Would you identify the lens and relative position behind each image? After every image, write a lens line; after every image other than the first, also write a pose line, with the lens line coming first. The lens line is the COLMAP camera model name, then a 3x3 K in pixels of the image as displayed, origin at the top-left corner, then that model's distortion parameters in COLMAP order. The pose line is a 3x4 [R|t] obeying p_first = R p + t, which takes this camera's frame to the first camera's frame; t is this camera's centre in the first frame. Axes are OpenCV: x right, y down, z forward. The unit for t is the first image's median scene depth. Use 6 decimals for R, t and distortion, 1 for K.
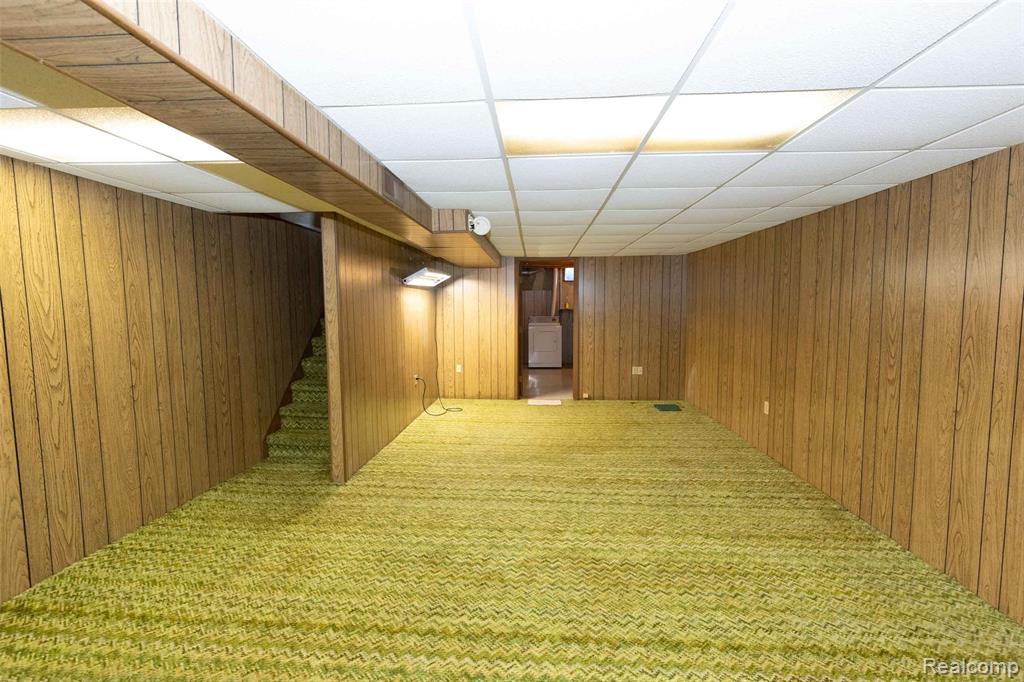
lens RADIAL K [[460.4, 0, 512.7], [0, 460.4, 345.6], [0, 0, 1]] dist [0.007462, -0.001391]
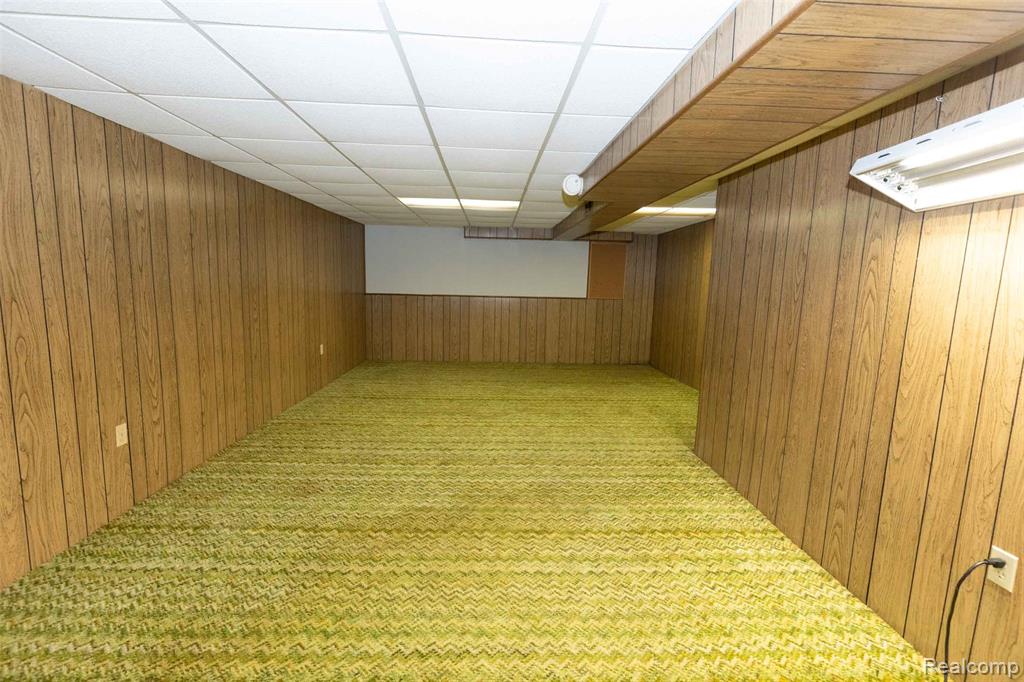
lens RADIAL K [[460.4, 0, 512.7], [0, 460.4, 345.6], [0, 0, 1]] dist [0.007462, -0.001391]
pose [[-0.994560, -0.008323, -0.103835, 0.144913], [-0.032237, 0.972461, 0.230825, -0.160074], [0.099055, 0.232917, -0.967439, 1.991328]]
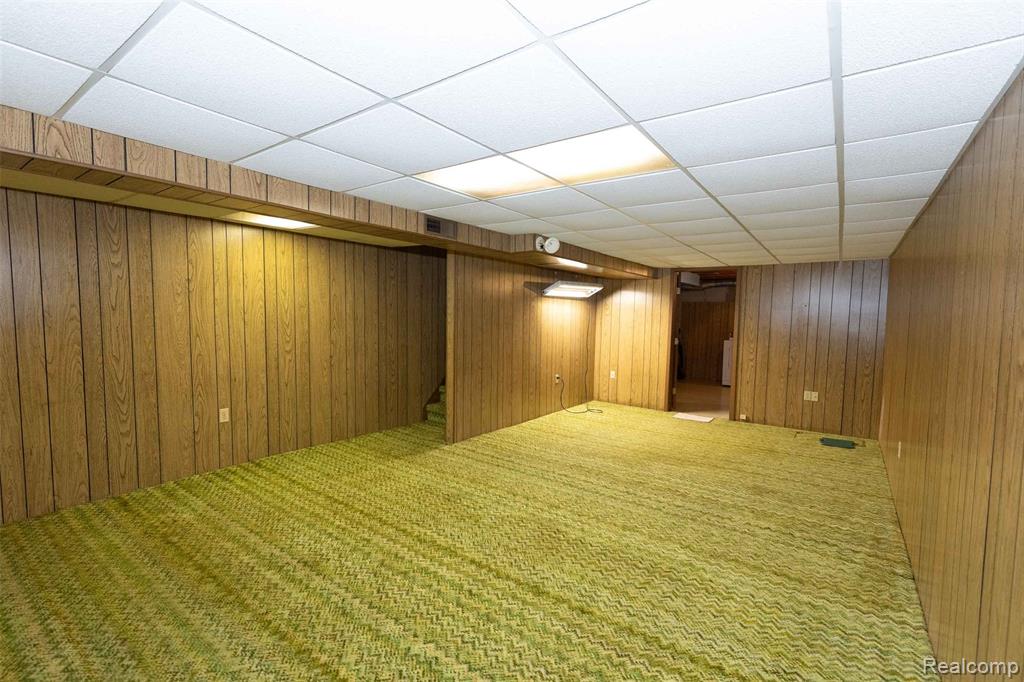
lens RADIAL K [[460.4, 0, 512.7], [0, 460.4, 345.6], [0, 0, 1]] dist [0.007462, -0.001391]
pose [[0.845055, 0.057697, -0.531558, 0.499931], [-0.071549, 0.997422, -0.005483, 0.010246], [0.529871, 0.042666, 0.847004, -0.047466]]
